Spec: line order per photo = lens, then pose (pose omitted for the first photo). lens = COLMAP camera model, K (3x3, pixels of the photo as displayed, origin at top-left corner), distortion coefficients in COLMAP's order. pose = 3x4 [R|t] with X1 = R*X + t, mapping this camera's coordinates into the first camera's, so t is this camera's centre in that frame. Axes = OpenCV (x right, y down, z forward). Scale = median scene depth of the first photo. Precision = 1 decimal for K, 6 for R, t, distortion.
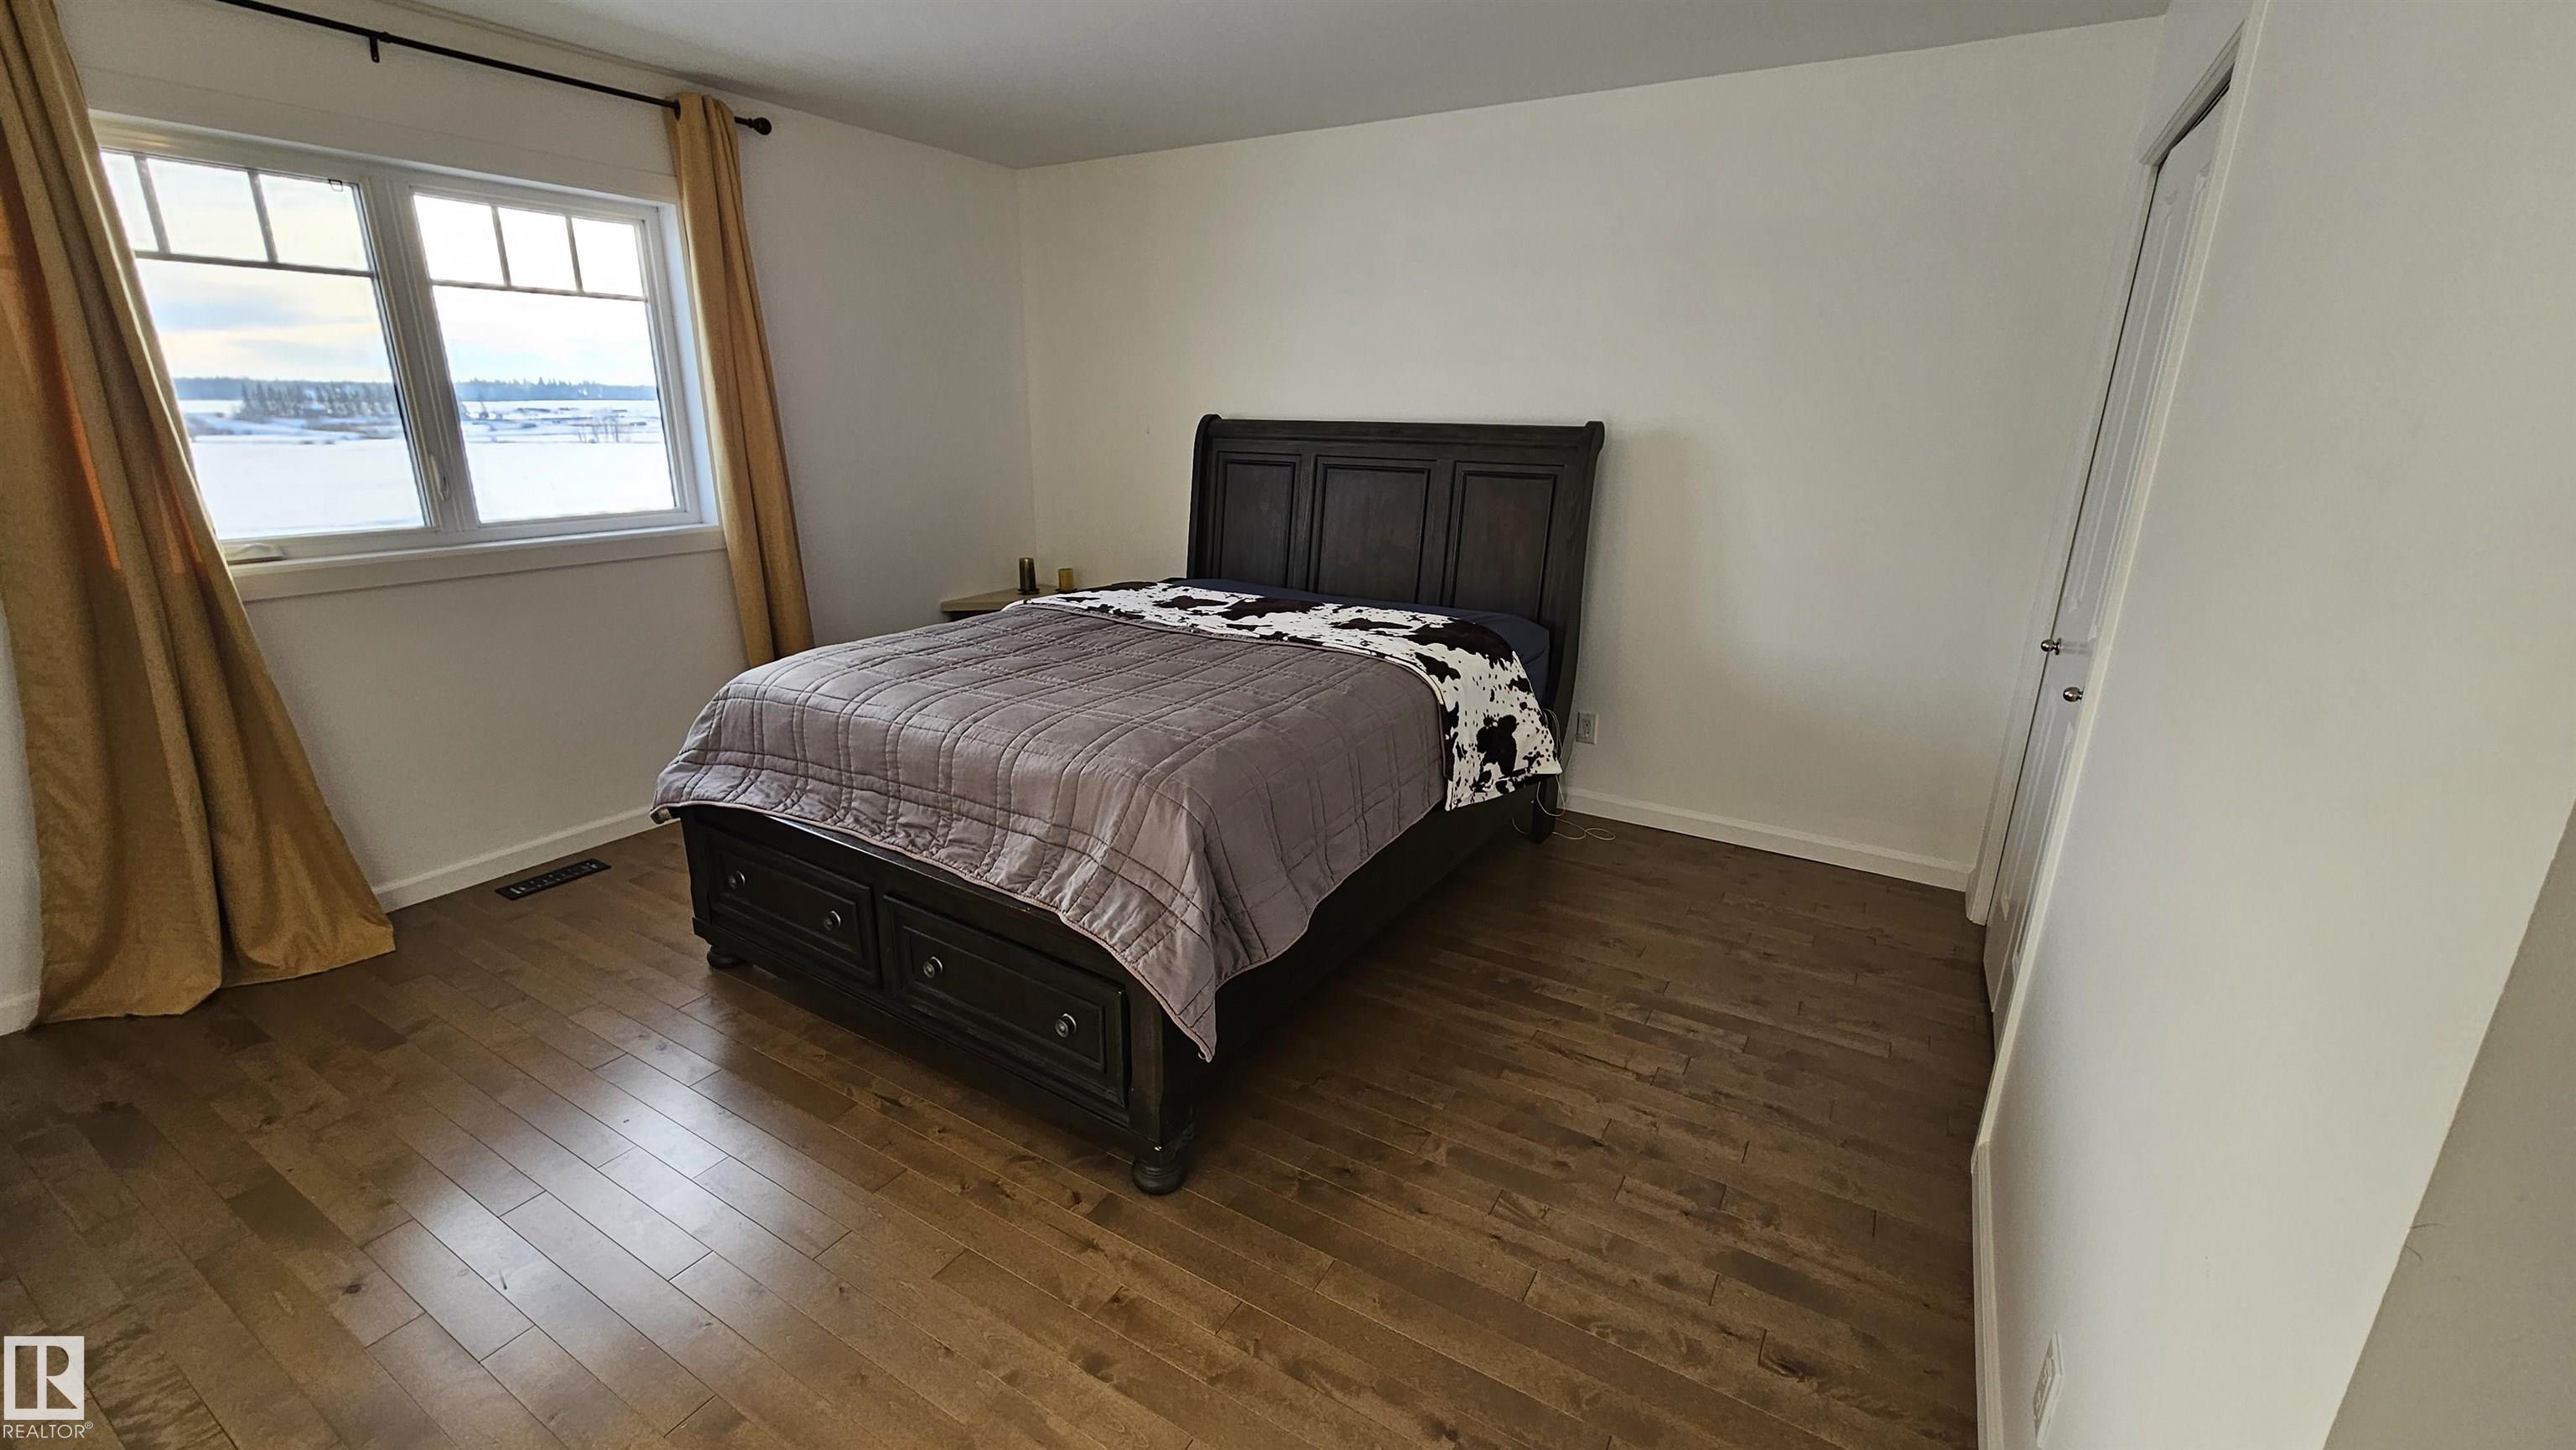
lens RADIAL K [[1053.3, 0, 1288.0], [0, 1053.3, 725.0], [0, 0, 1]] dist [-0.000967, -0.000023]
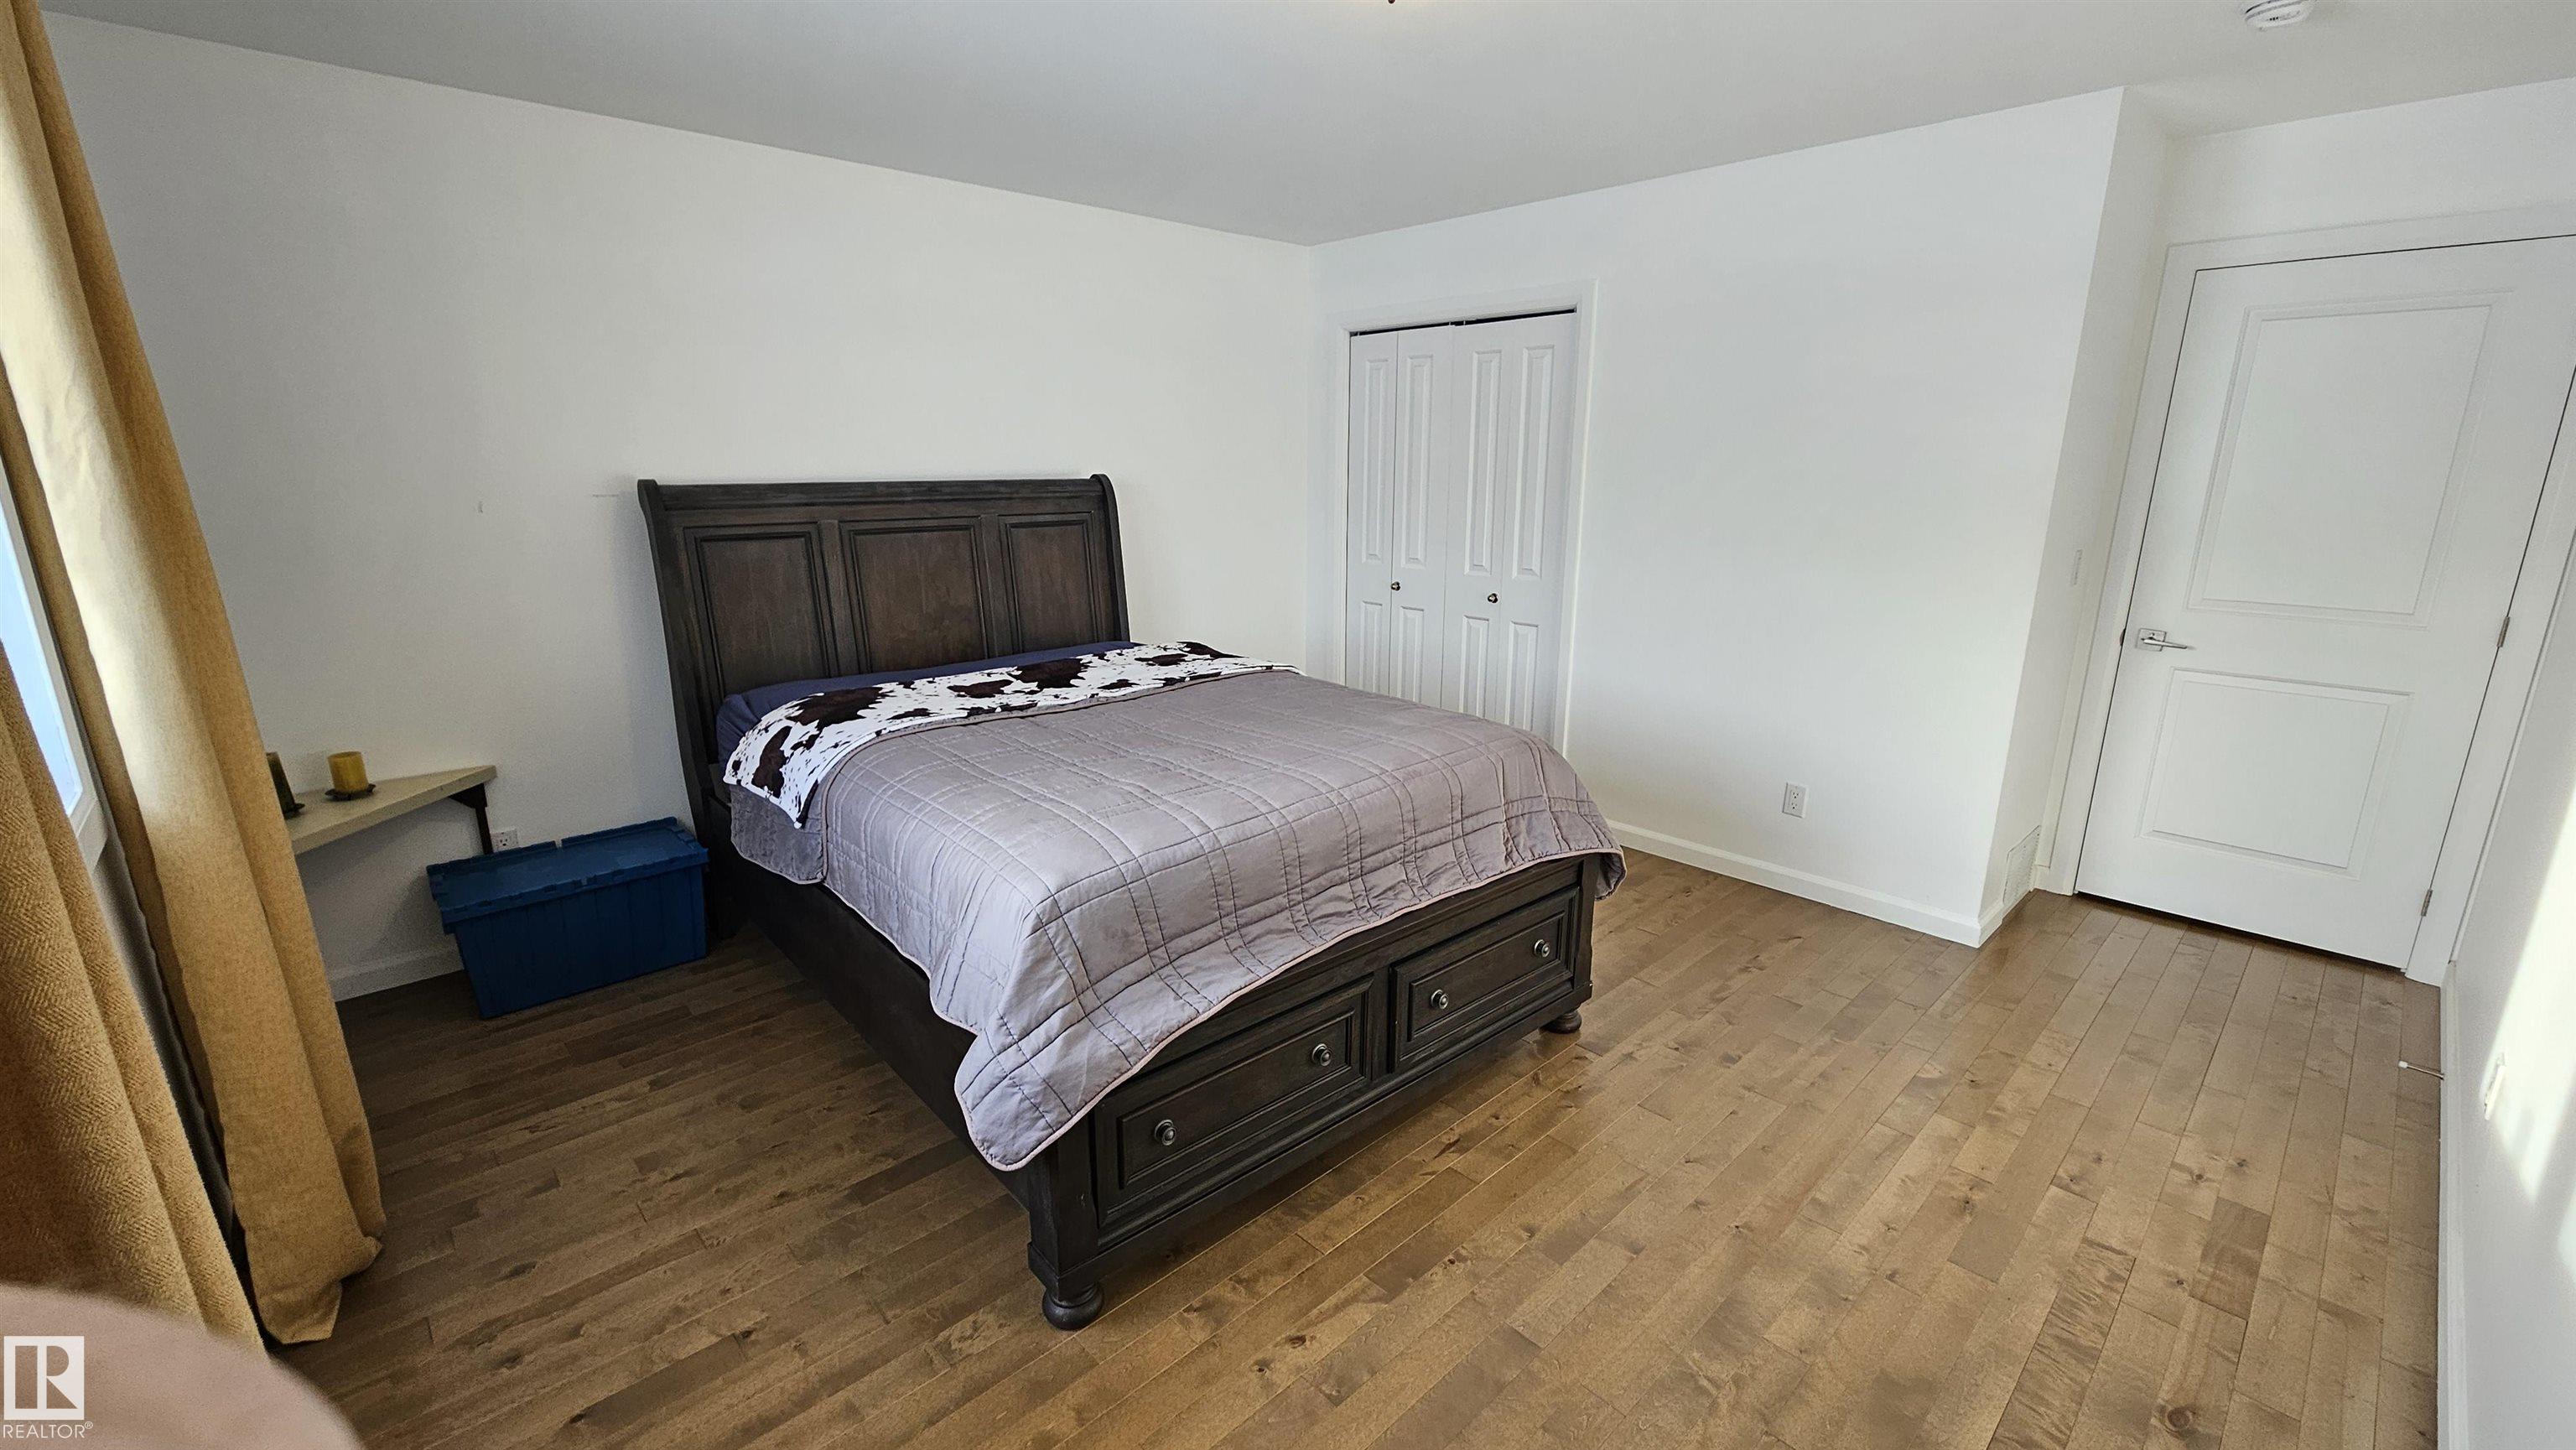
lens RADIAL K [[1053.3, 0, 1288.0], [0, 1053.3, 725.0], [0, 0, 1]] dist [-0.000967, -0.000023]
pose [[0.271293, -0.250127, 0.929428, -0.777393], [0.282446, 0.943818, 0.171556, -0.152966], [-0.920122, 0.215972, 0.326699, 0.442294]]
